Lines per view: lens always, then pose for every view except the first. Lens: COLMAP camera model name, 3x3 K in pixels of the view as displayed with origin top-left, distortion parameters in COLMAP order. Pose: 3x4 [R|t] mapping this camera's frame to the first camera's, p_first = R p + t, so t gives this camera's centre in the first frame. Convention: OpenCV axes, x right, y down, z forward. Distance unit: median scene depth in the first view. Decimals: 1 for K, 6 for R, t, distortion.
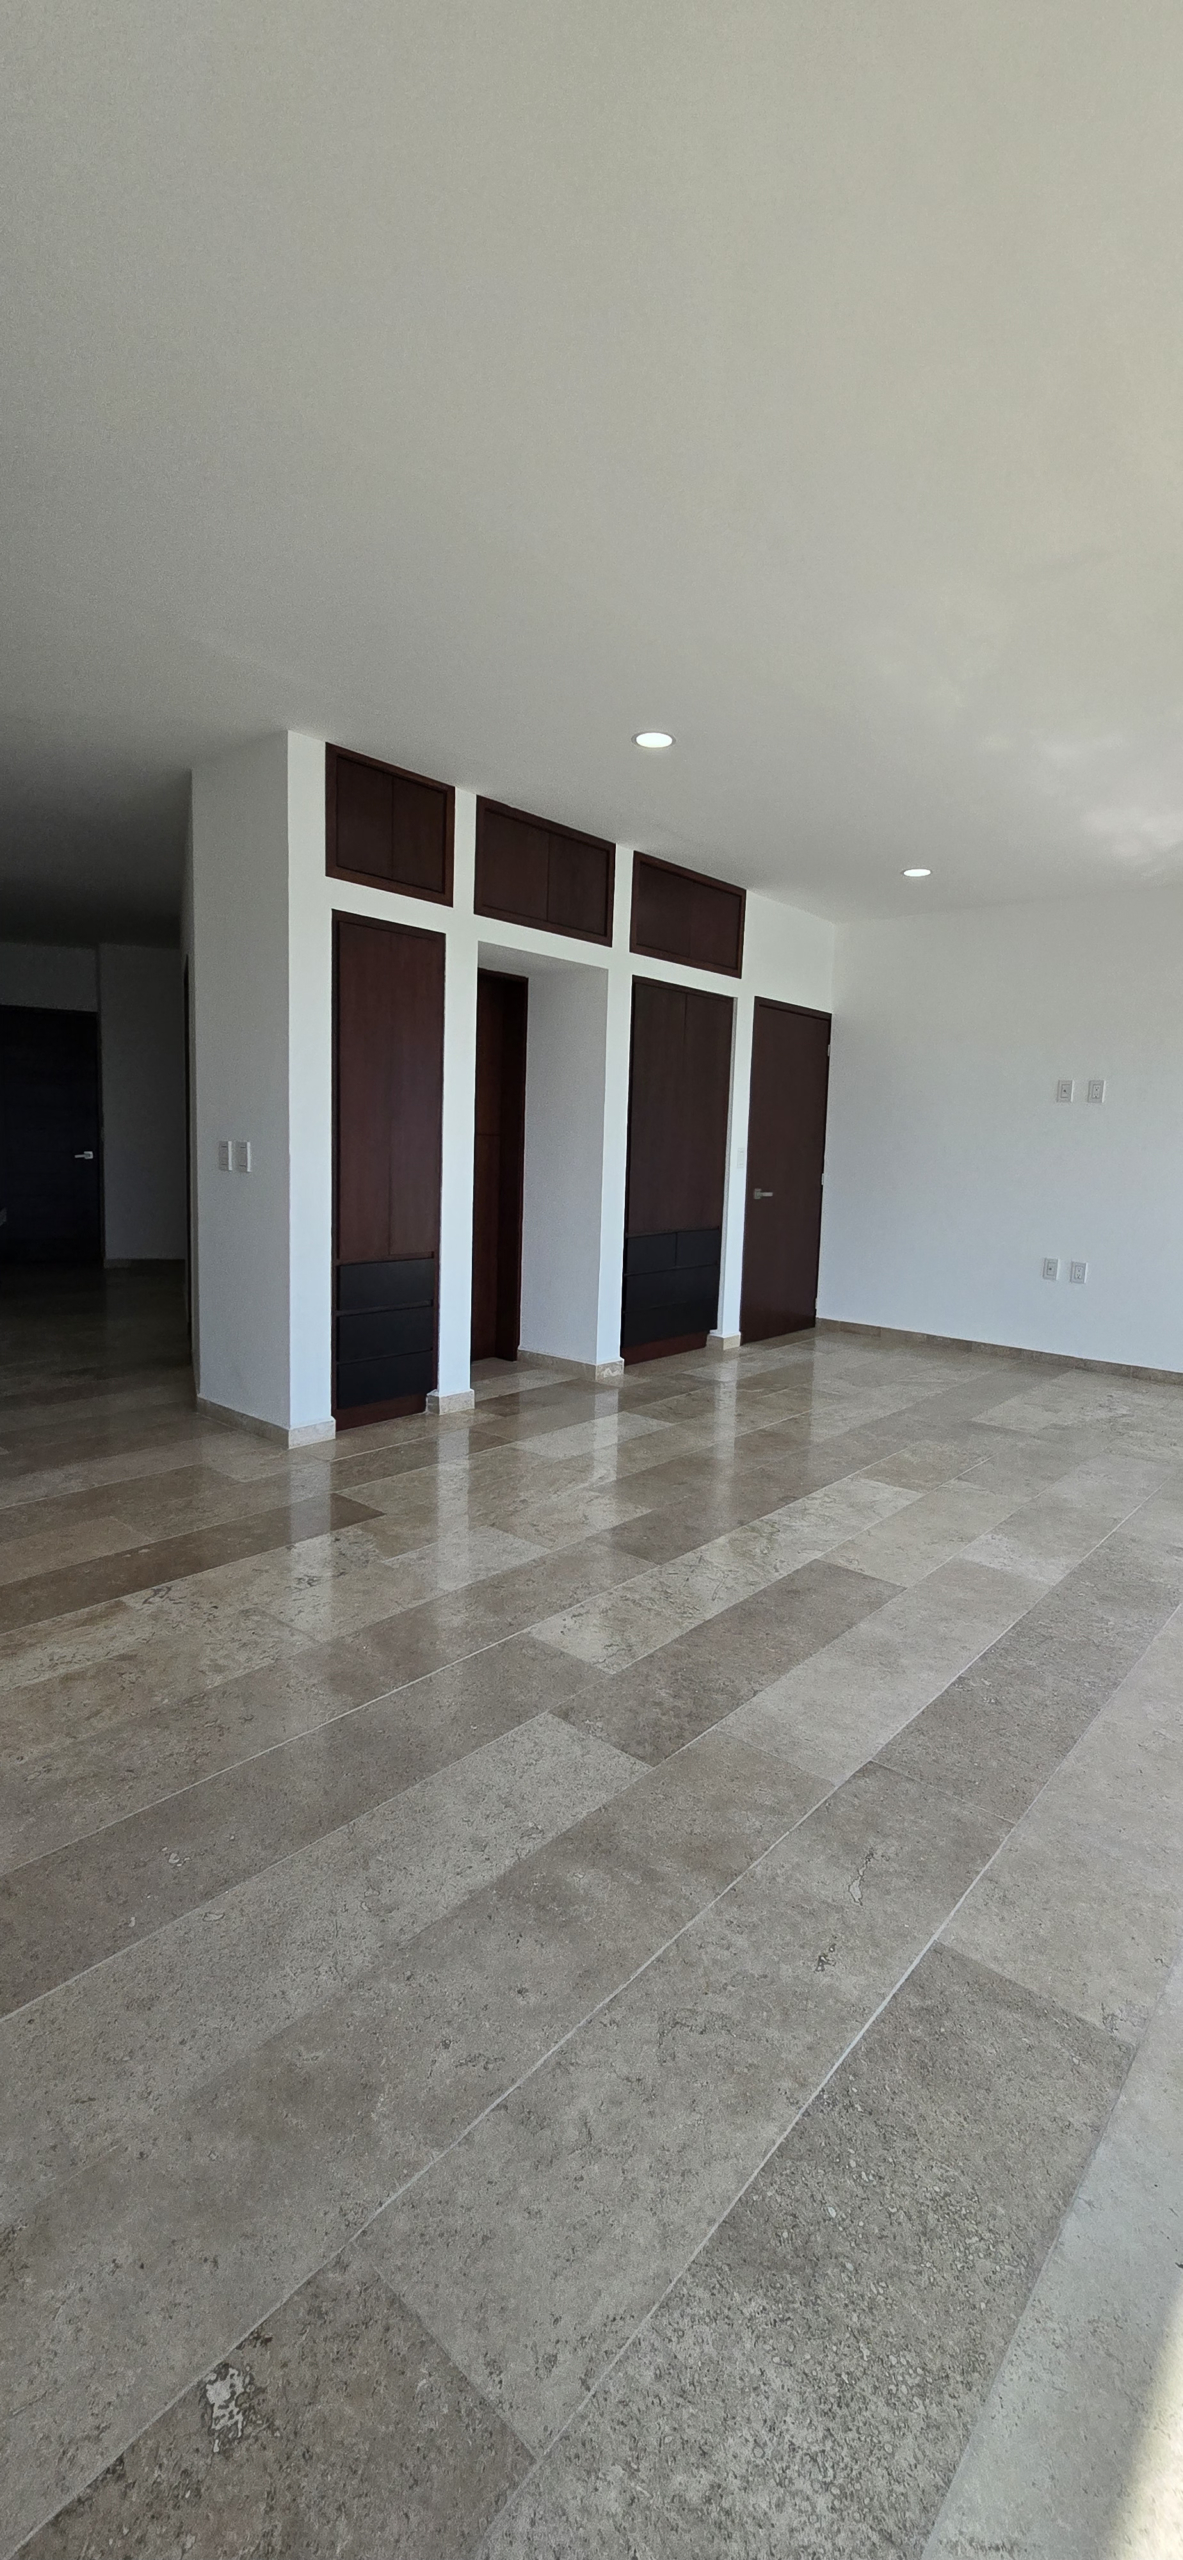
lens RADIAL K [[1037.1, 0, 591.5], [0, 1037.1, 1280.0], [0, 0, 1]] dist [0.002365, -0.004505]
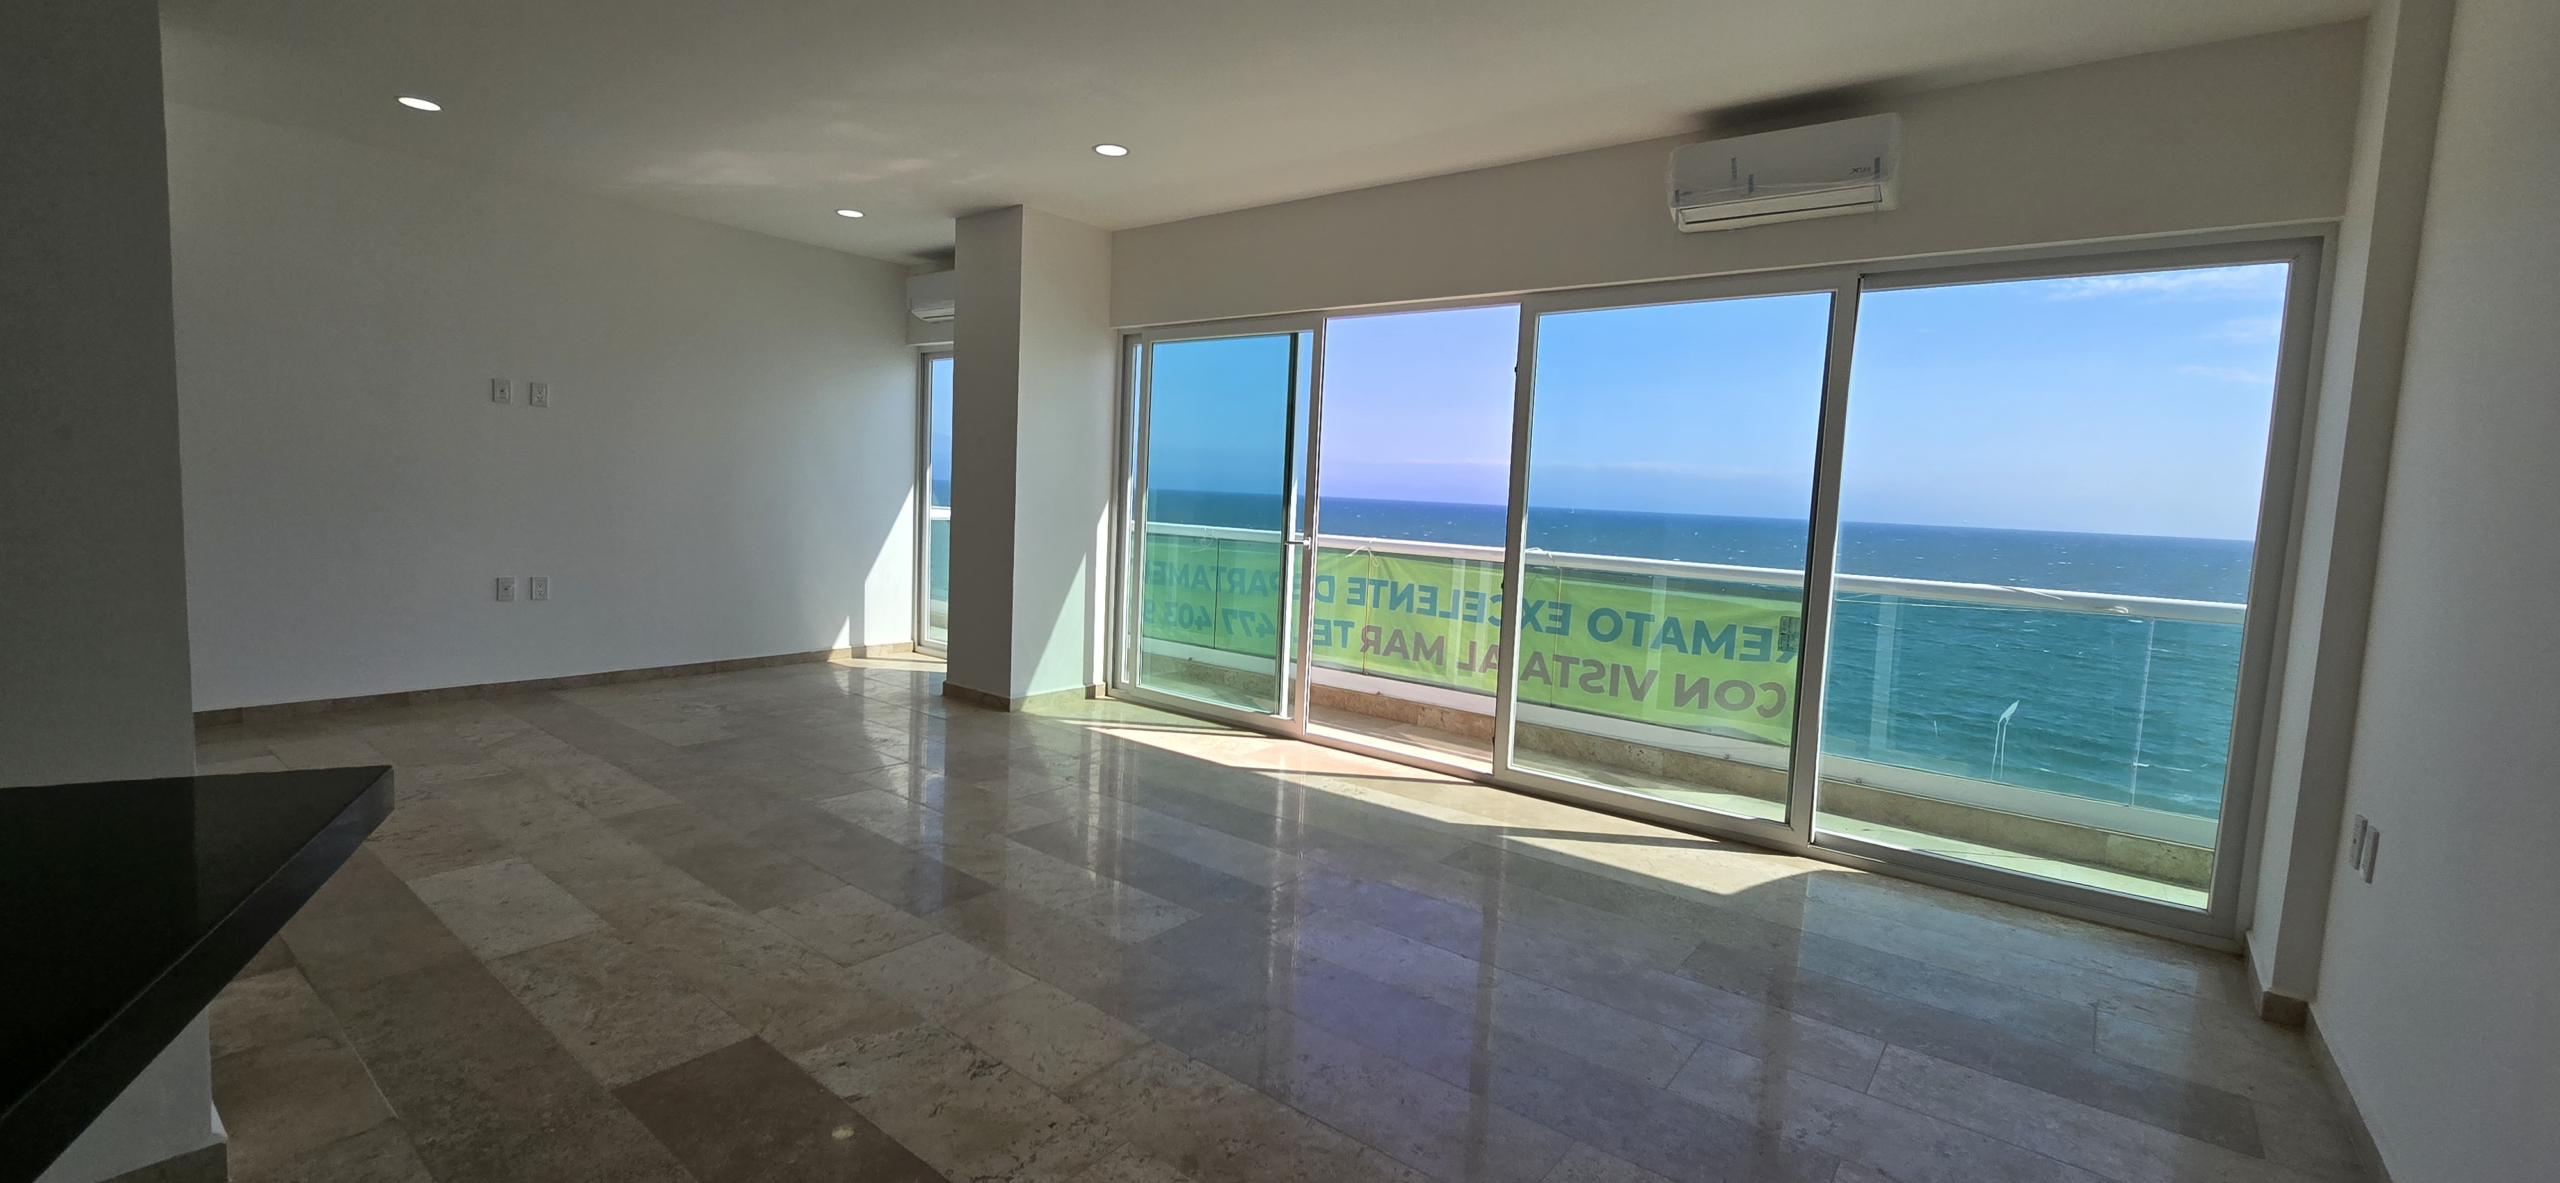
lens RADIAL K [[1037.1, 0, 1280.0], [0, 1037.1, 591.5], [0, 0, 1]] dist [0.002365, -0.004505]
pose [[-0.047443, -0.126192, 0.990871, -0.981809], [0.088951, 0.987513, 0.130024, -0.135864], [-0.994905, 0.094307, -0.035626, 0.762902]]
